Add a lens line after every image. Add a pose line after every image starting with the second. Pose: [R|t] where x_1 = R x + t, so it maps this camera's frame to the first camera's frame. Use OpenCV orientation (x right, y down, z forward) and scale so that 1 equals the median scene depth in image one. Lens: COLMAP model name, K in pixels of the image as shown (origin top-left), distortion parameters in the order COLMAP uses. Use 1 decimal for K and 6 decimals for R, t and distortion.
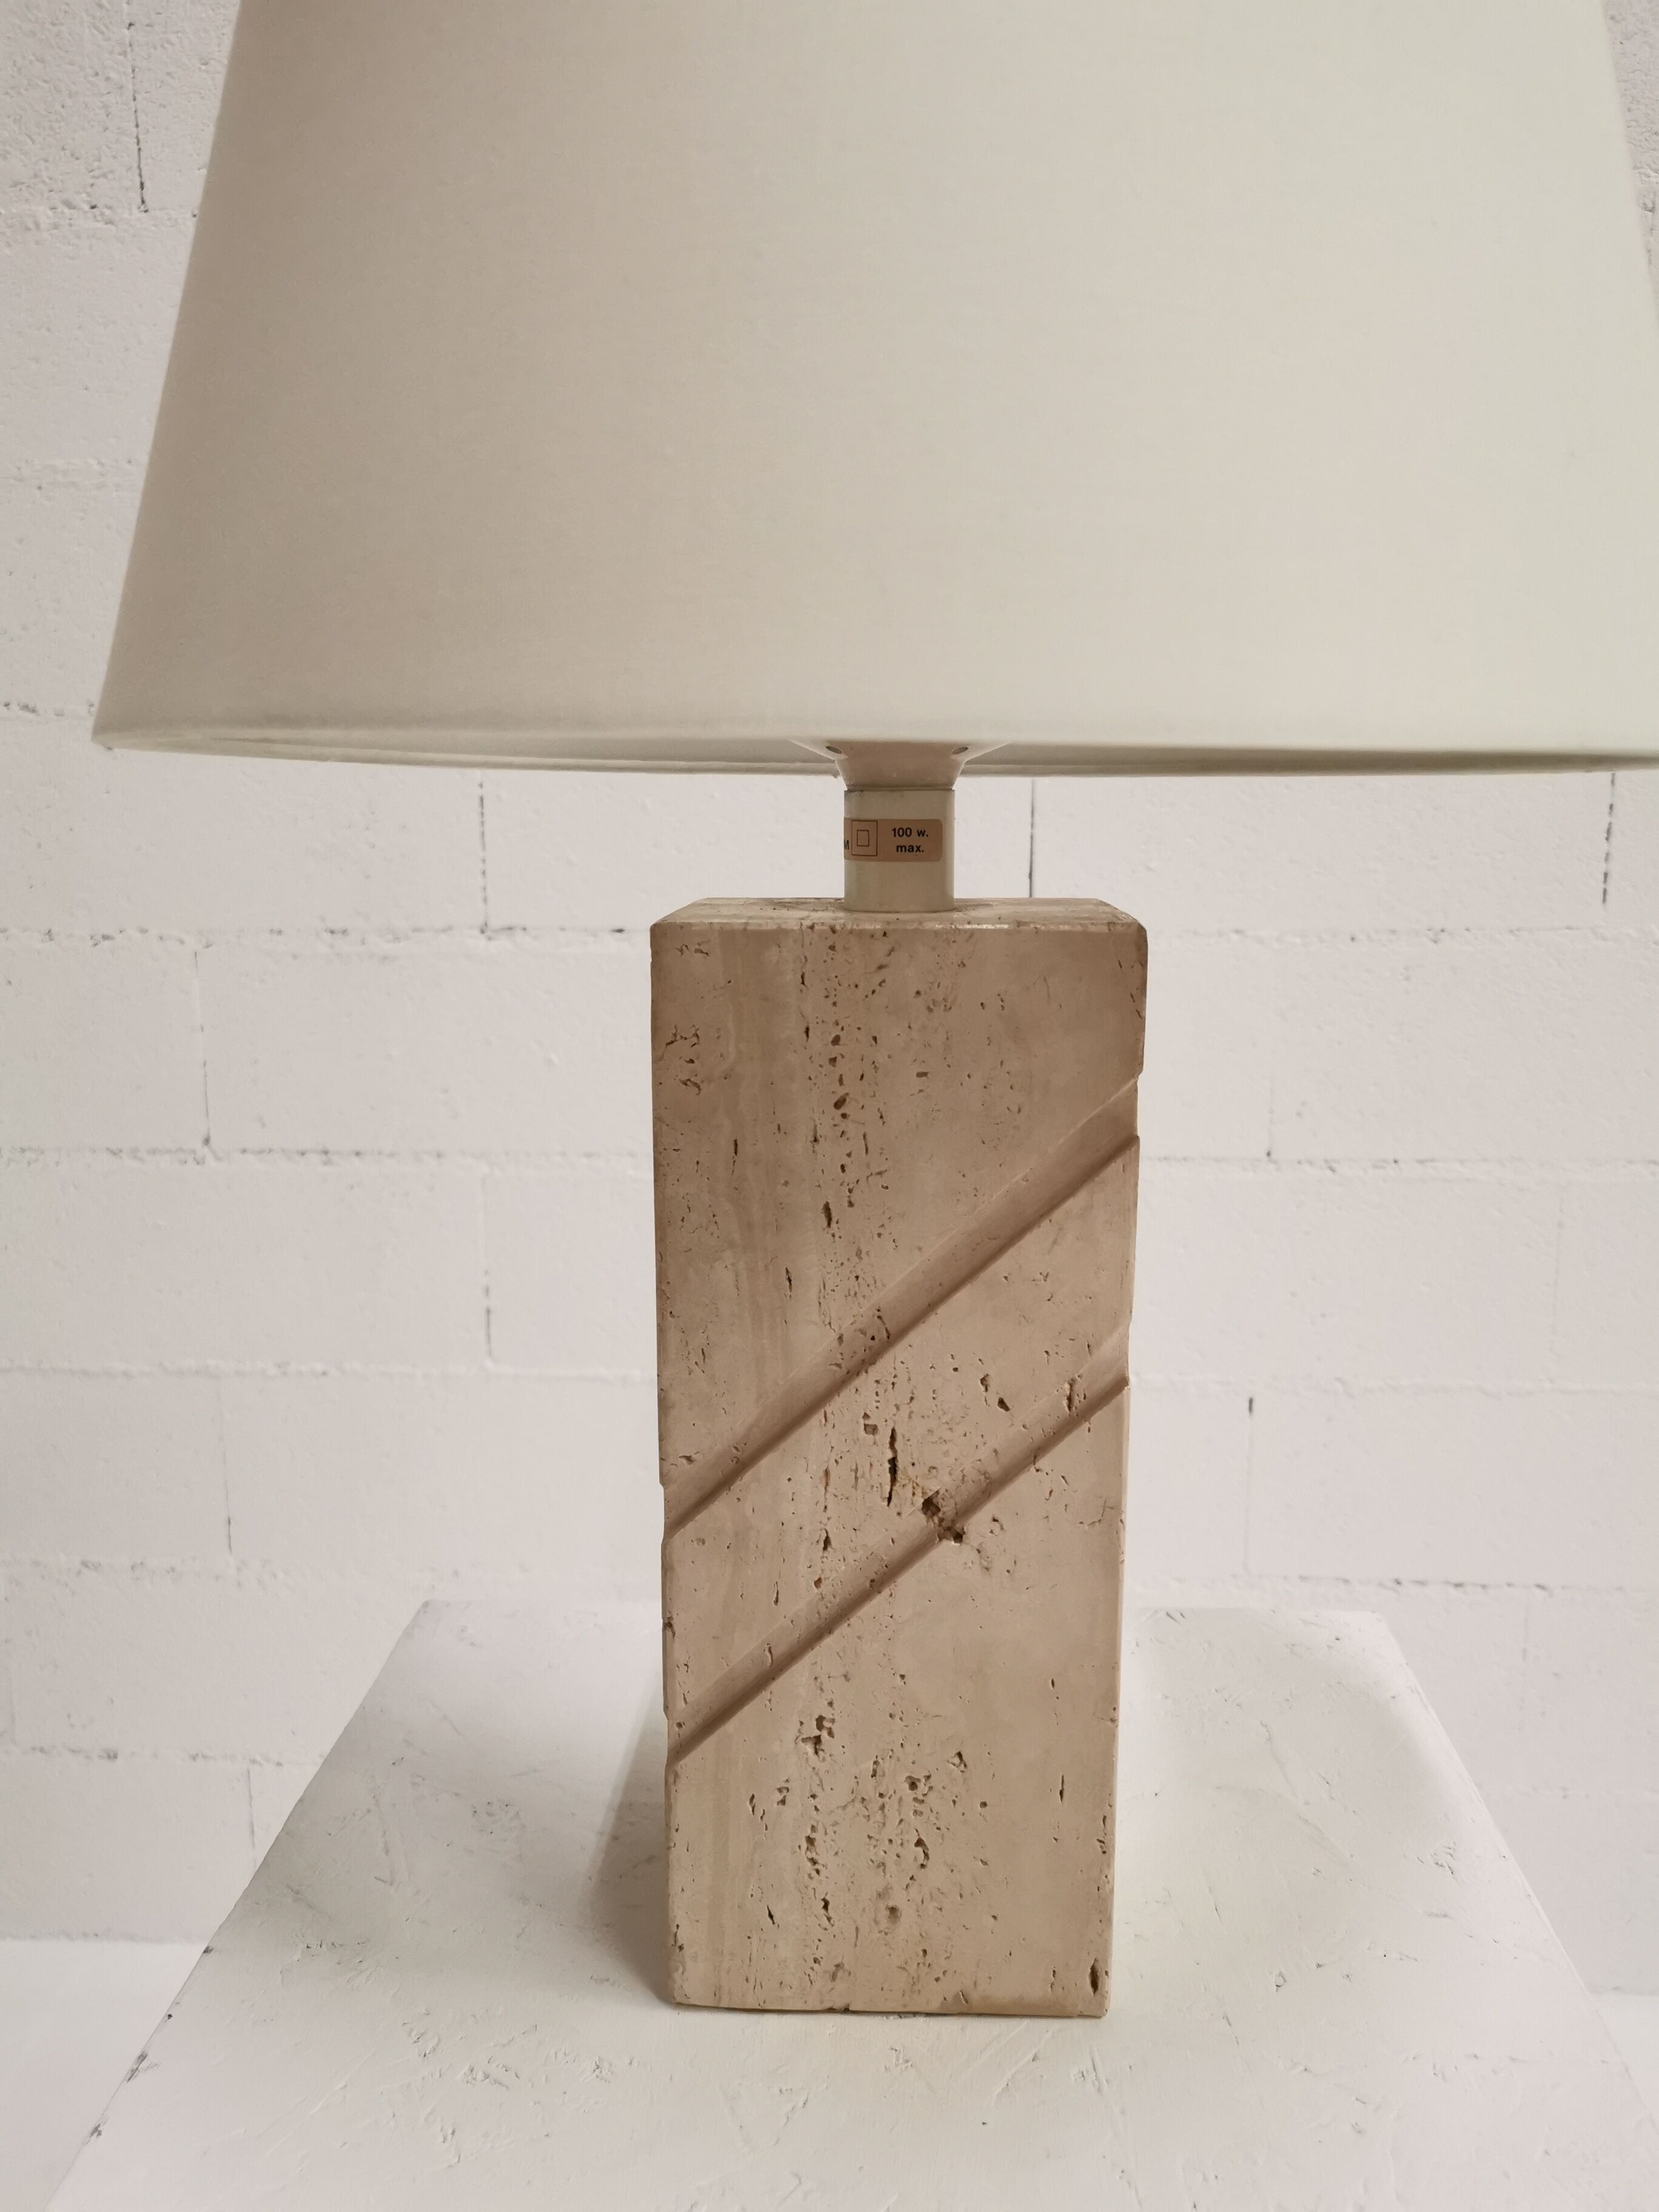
lens RADIAL K [[1700.6, 0, 793.1], [0, 1700.6, 1103.6], [0, 0, 1]] dist [0.017034, -0.005690]
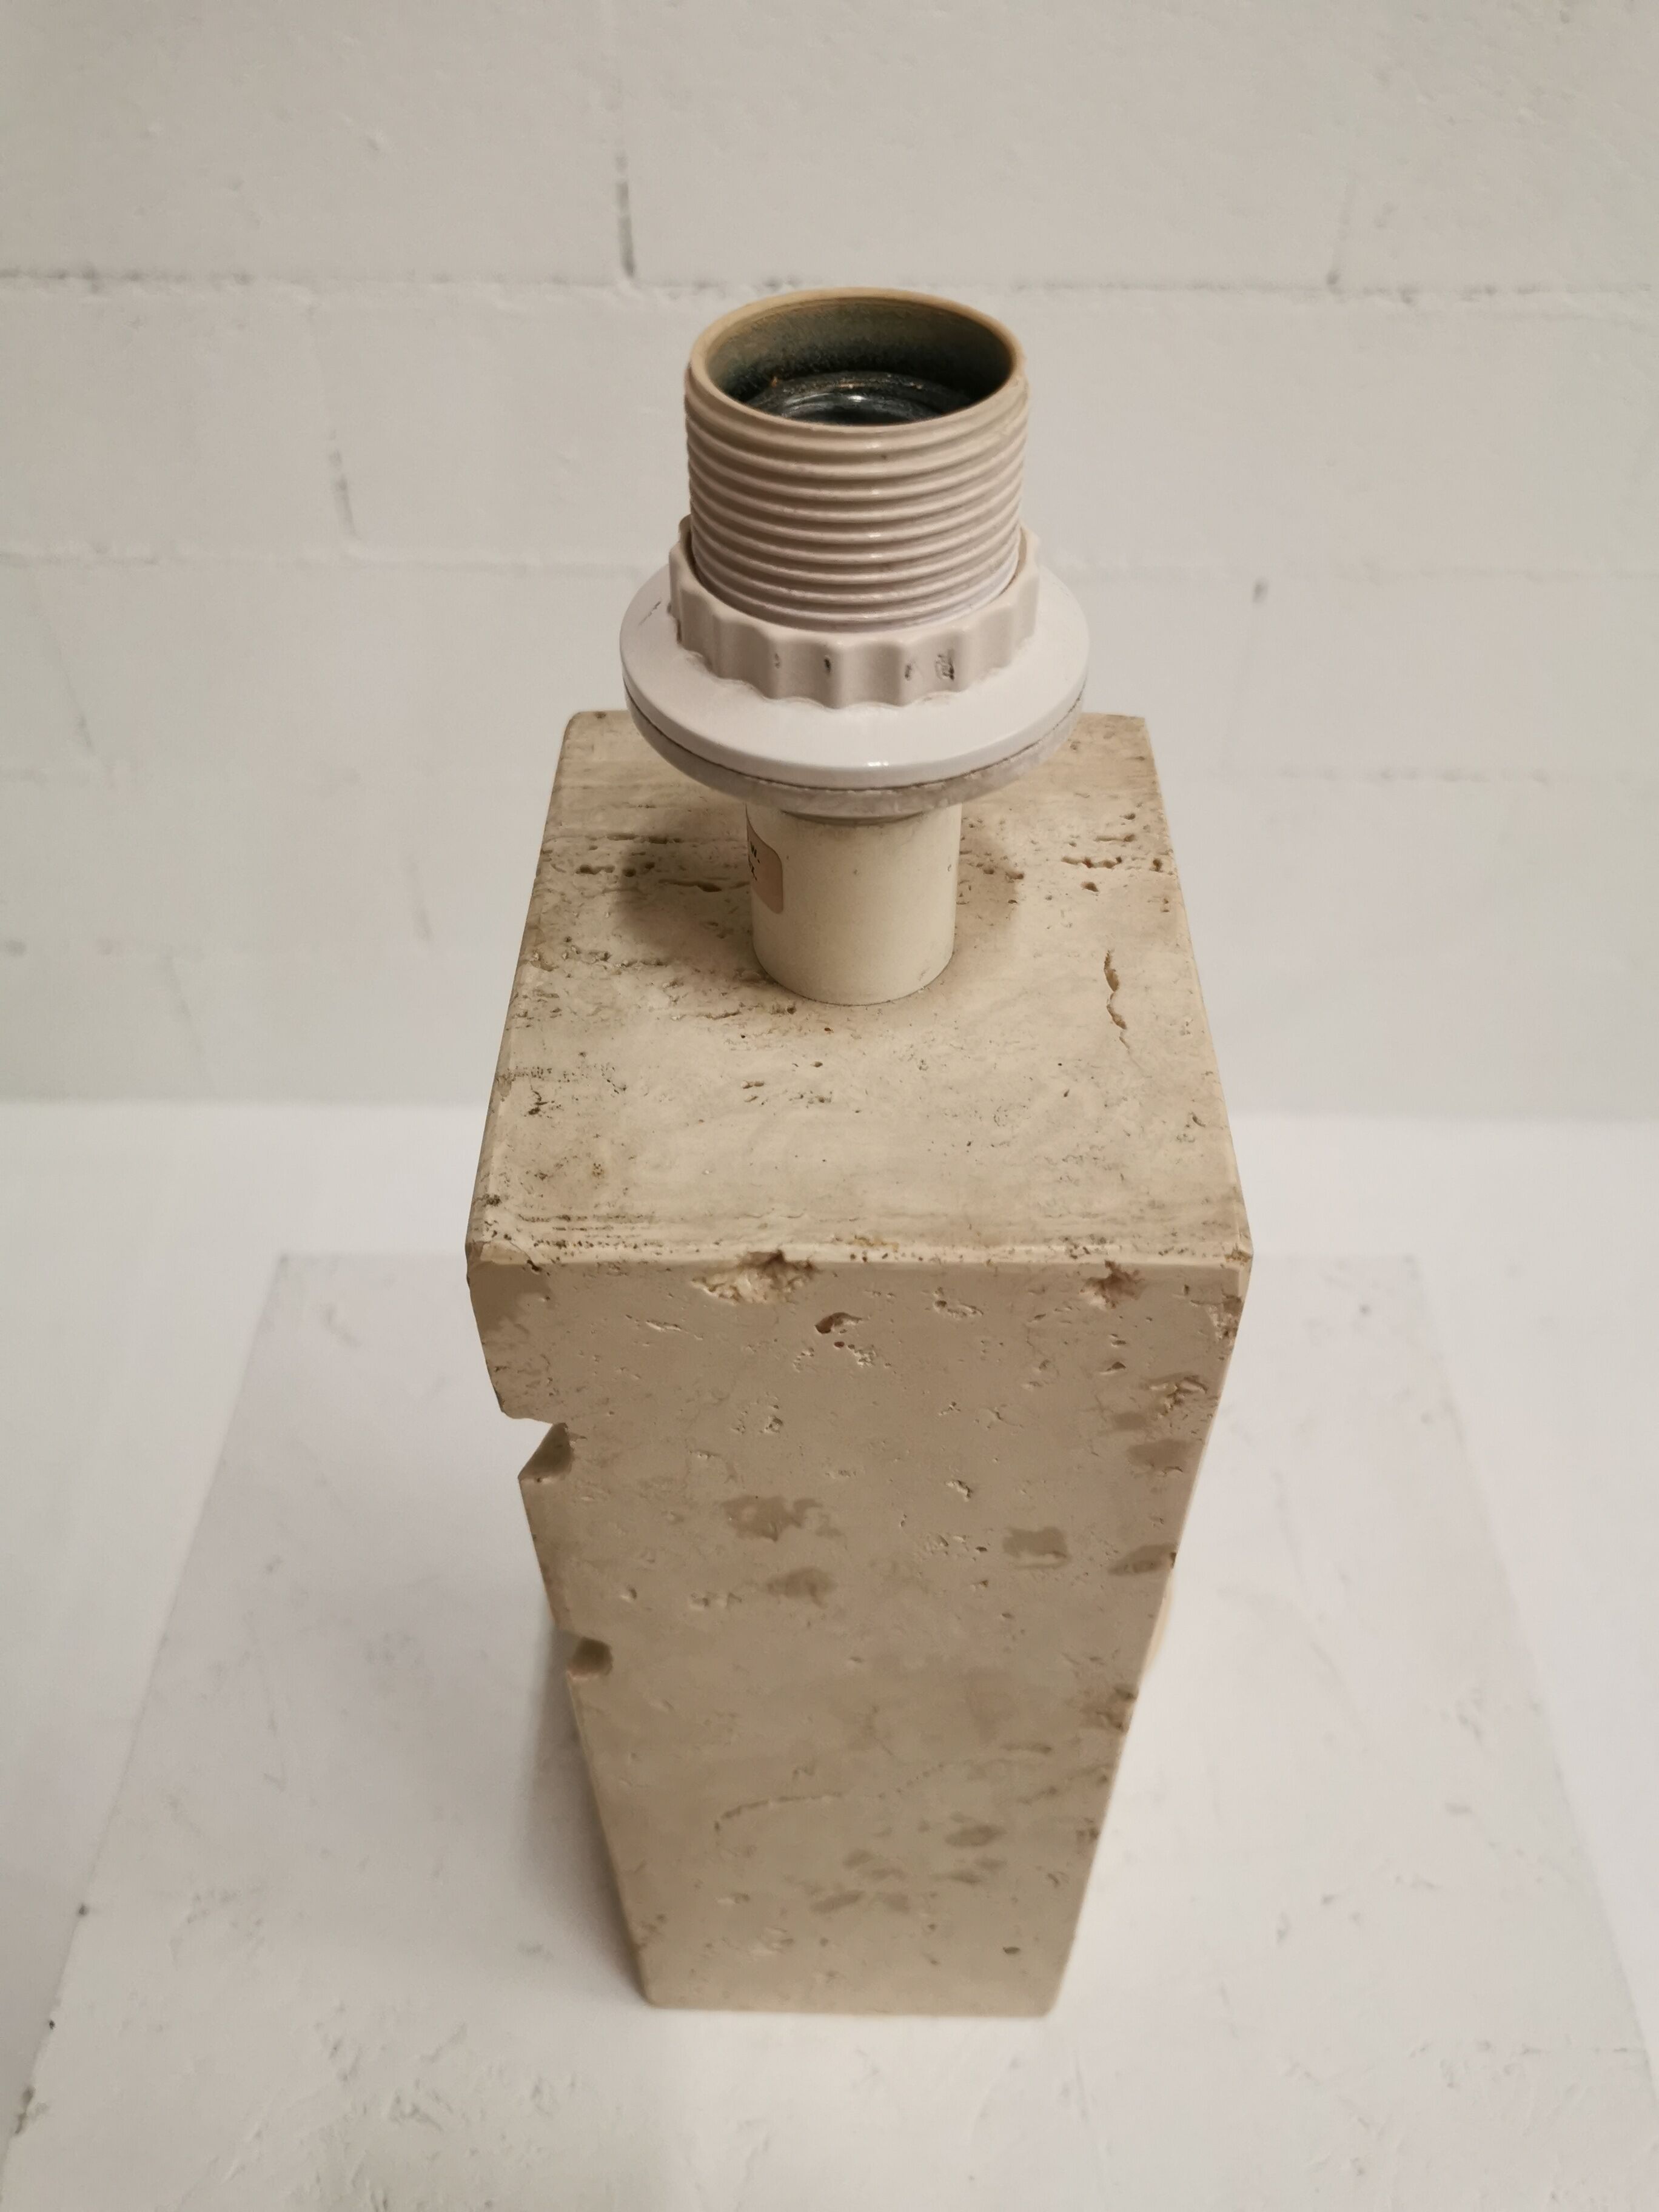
lens RADIAL K [[1748.5, 0, 829.5], [0, 1748.5, 1106.0], [0, 0, 1]] dist [-0.092281, 0.098648]
pose [[0.998448, -0.030917, 0.046325, 0.004339], [-0.001681, 0.814670, 0.579923, -0.115026], [-0.055669, -0.579100, 0.813353, 0.163267]]
